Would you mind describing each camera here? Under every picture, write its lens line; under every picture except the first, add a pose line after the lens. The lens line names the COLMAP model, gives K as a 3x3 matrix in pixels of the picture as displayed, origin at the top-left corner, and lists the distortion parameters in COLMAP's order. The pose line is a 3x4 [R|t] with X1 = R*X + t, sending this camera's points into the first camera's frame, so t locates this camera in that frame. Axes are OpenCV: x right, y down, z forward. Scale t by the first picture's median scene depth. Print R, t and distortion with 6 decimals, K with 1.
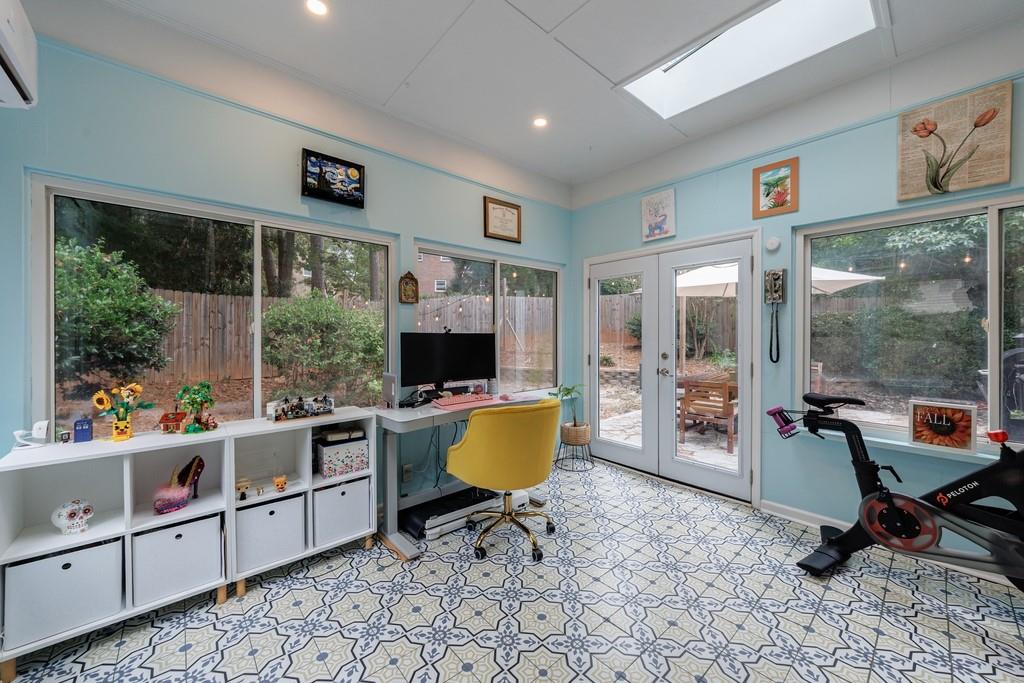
lens RADIAL K [[371.2, 0, 515.8], [0, 371.2, 337.7], [0, 0, 1]] dist [-0.009859, 0.000731]
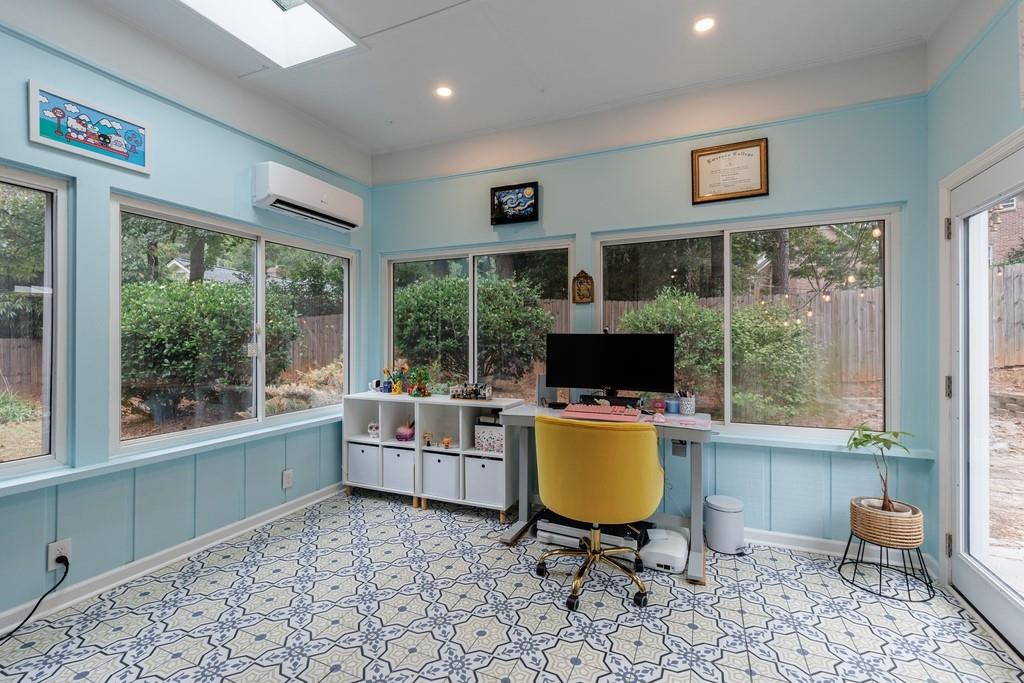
lens RADIAL K [[440.3, 0, 519.3], [0, 440.3, 338.4], [0, 0, 1]] dist [-0.001875, -0.000712]
pose [[0.444056, -0.001419, -0.895998, 0.829081], [-0.006207, 0.999970, -0.004660, 0.006595], [0.895978, 0.007631, 0.444033, 0.432176]]
